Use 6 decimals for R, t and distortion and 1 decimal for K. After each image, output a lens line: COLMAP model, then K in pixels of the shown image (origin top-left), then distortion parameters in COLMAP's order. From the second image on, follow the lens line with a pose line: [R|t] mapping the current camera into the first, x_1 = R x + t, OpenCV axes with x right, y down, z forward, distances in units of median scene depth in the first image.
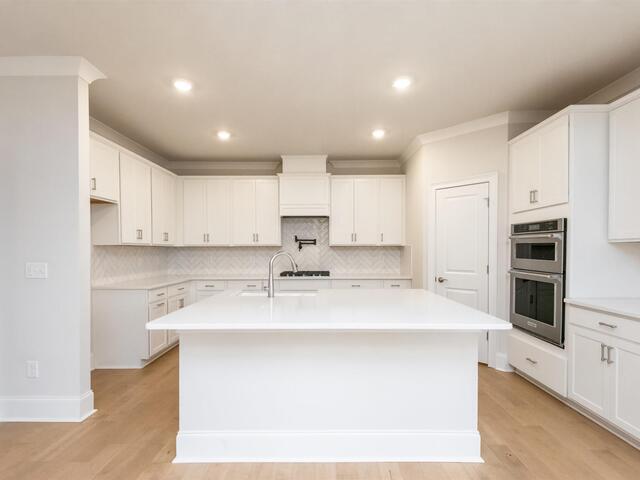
lens RADIAL K [[328.0, 0, 318.6], [0, 328.0, 253.7], [0, 0, 1]] dist [0.014866, -0.009283]
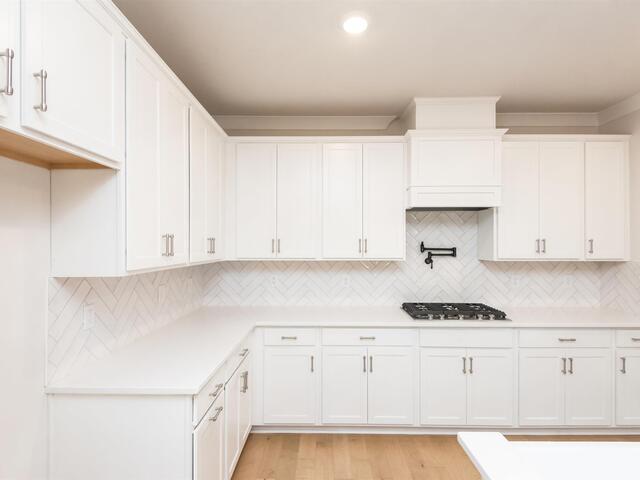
lens RADIAL K [[328.0, 0, 317.0], [0, 328.0, 243.0], [0, 0, 1]] dist [0.014866, -0.009283]
pose [[0.999937, 0.006138, -0.009358, -0.276268], [-0.006255, 0.999901, -0.012594, -0.047605], [0.009280, 0.012651, 0.999877, 0.456858]]
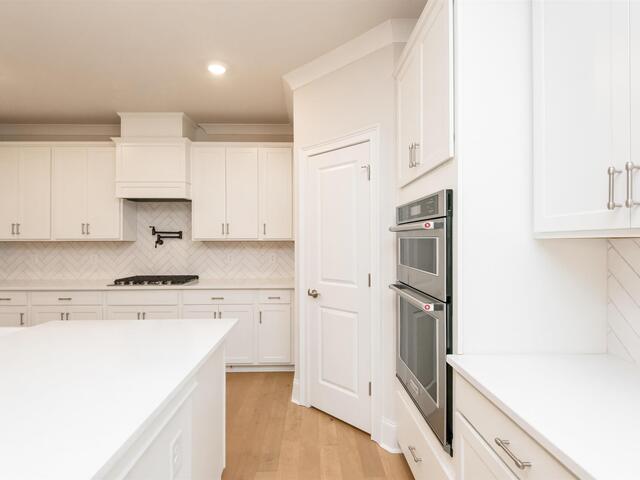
lens RADIAL K [[328.0, 0, 317.8], [0, 328.0, 241.4], [0, 0, 1]] dist [0.014866, -0.009283]
pose [[0.999745, 0.002563, 0.022421, 0.306477], [-0.002250, 0.999900, -0.013984, -0.013136], [-0.022455, 0.013930, 0.999651, 0.291500]]
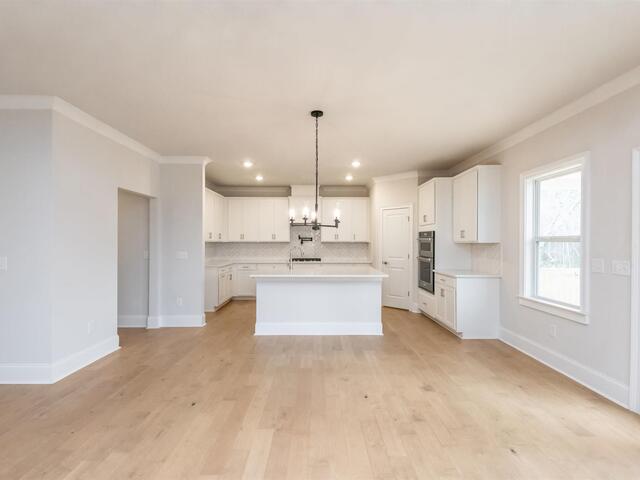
lens RADIAL K [[328.0, 0, 320.5], [0, 328.0, 241.5], [0, 0, 1]] dist [0.014866, -0.009283]
pose [[0.999652, 0.004181, 0.026061, -0.010119], [-0.003846, 0.999910, -0.012872, -0.006701], [-0.026113, 0.012767, 0.999577, -0.592427]]
